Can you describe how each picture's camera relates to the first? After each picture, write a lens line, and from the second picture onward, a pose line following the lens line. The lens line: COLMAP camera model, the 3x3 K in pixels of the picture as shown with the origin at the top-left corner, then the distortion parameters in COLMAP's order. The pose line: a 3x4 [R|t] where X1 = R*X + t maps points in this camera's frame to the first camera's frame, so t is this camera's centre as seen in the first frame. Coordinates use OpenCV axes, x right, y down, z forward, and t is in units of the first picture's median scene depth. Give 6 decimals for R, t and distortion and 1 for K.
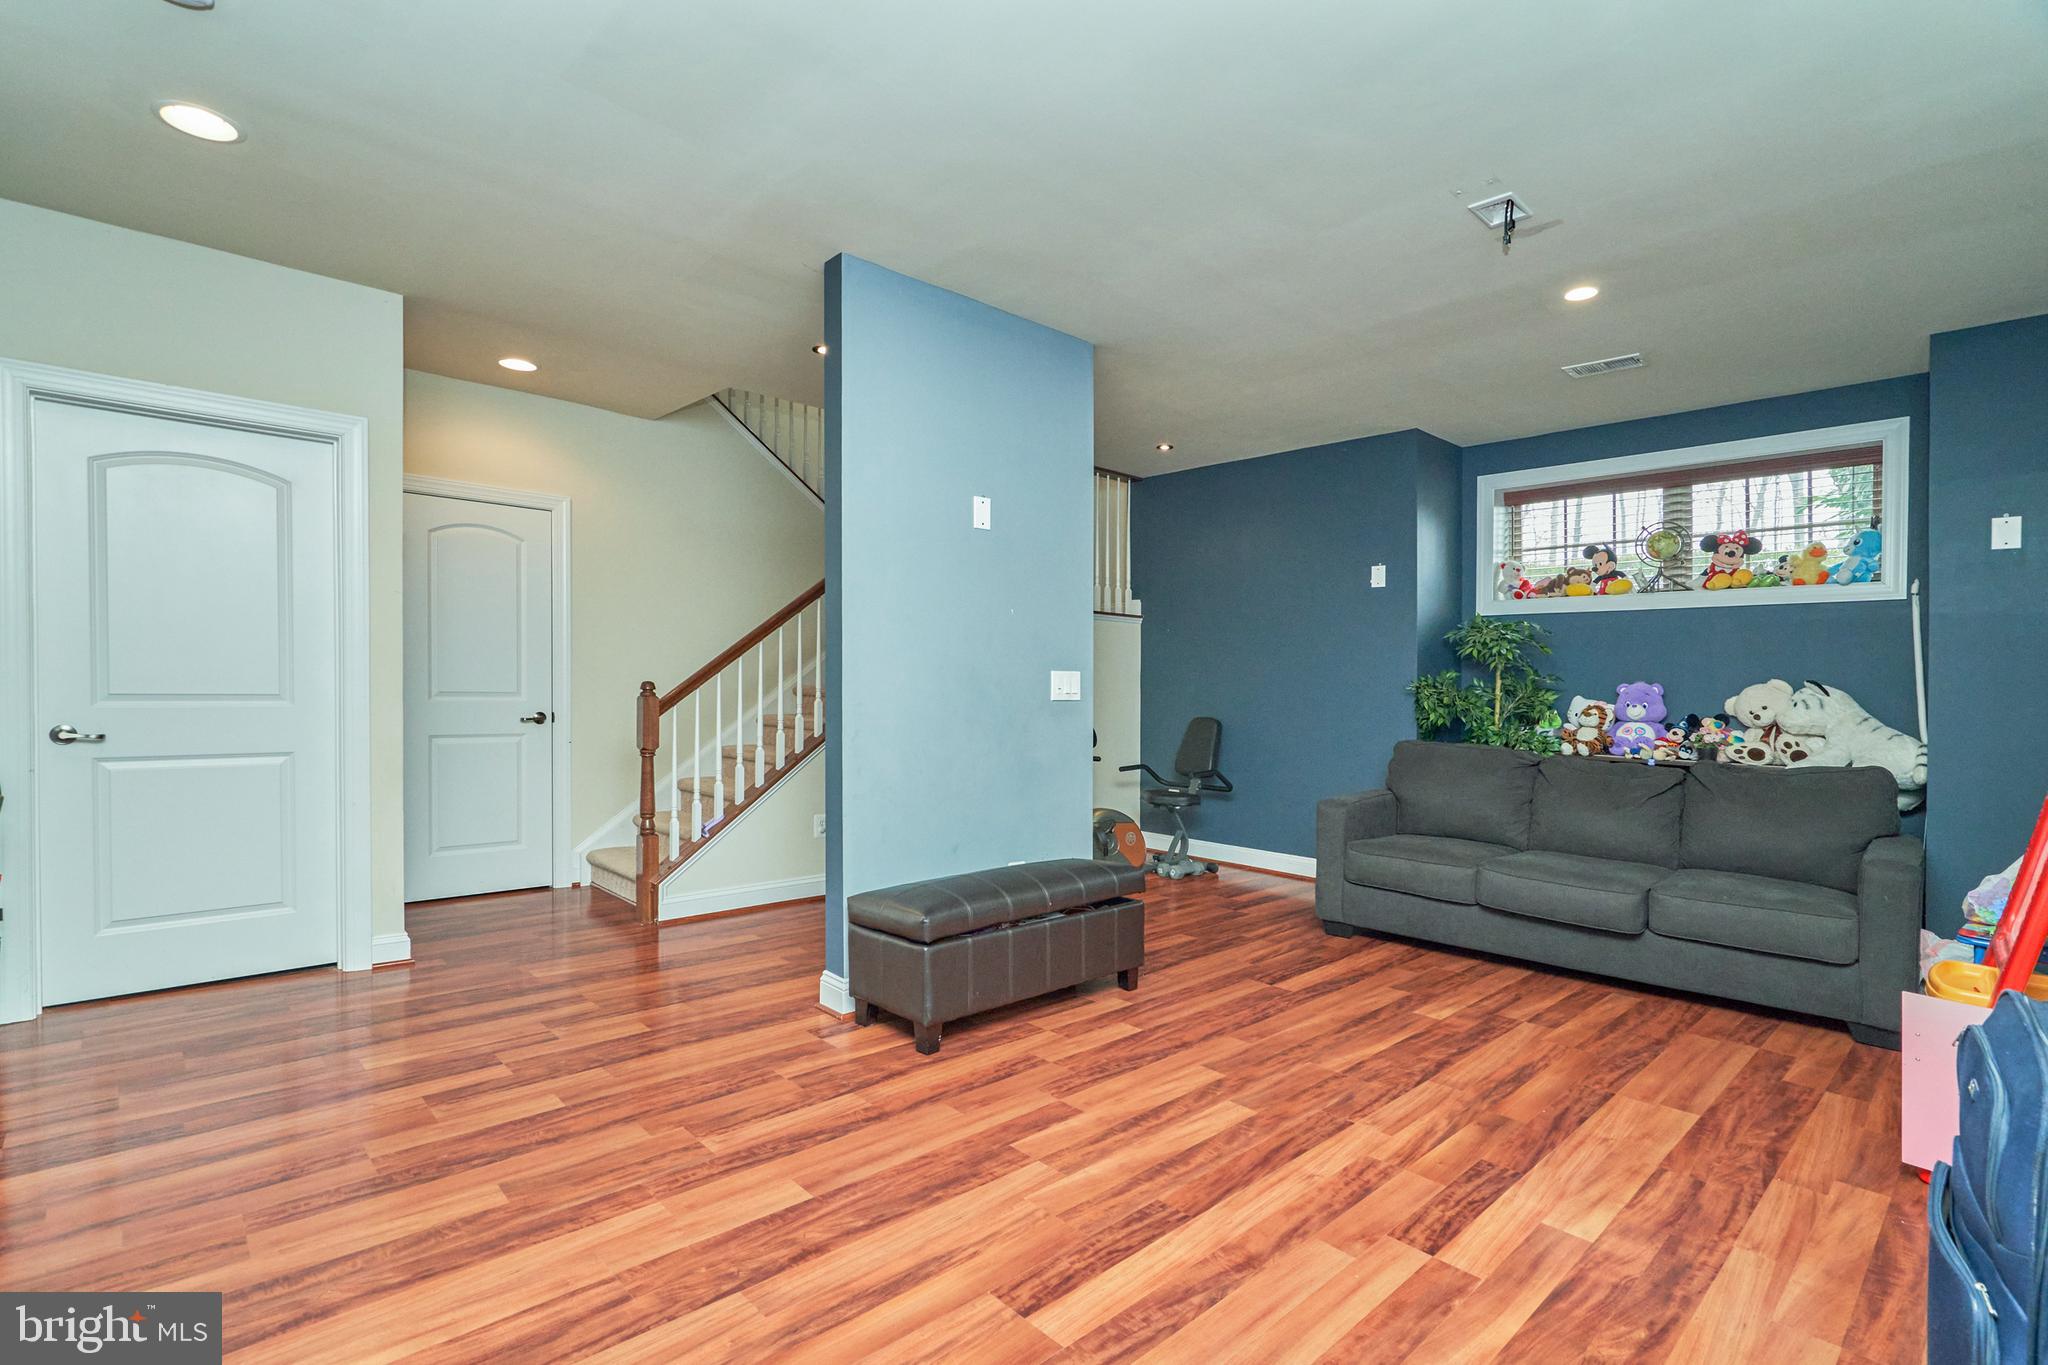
lens RADIAL K [[933.3, 0, 1024.0], [0, 933.3, 682.5], [0, 0, 1]] dist [-0.004638, 0.000712]
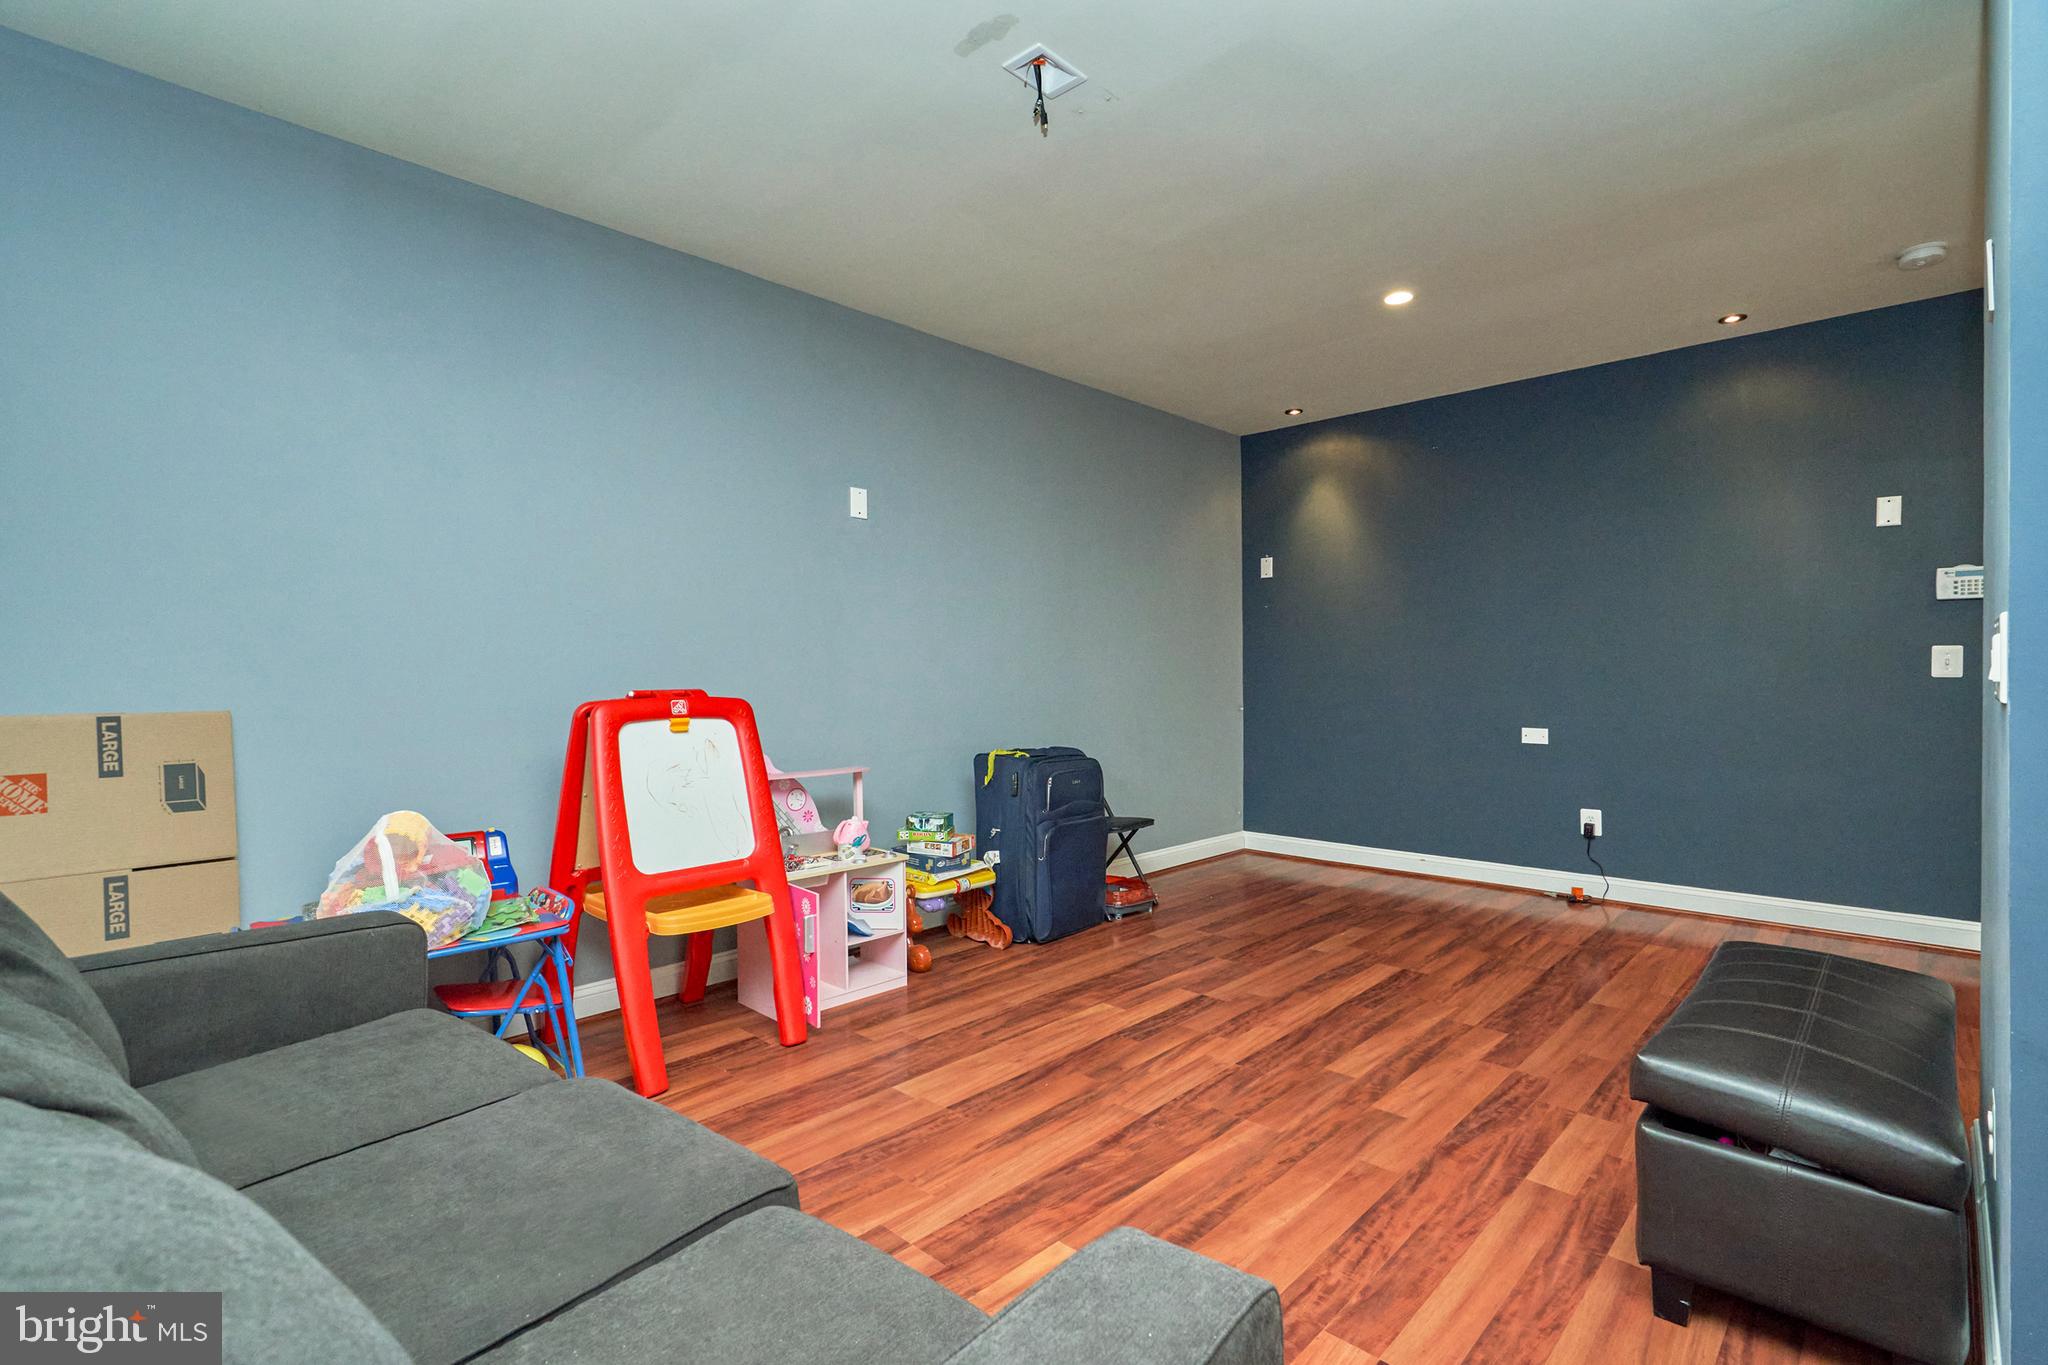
lens RADIAL K [[933.3, 0, 1024.0], [0, 933.3, 682.5], [0, 0, 1]] dist [-0.004638, 0.000712]
pose [[-0.998377, -0.017214, -0.054287, 0.680372], [-0.017597, 0.999823, 0.006583, 0.022429], [0.054164, 0.007527, -0.998504, 2.109671]]
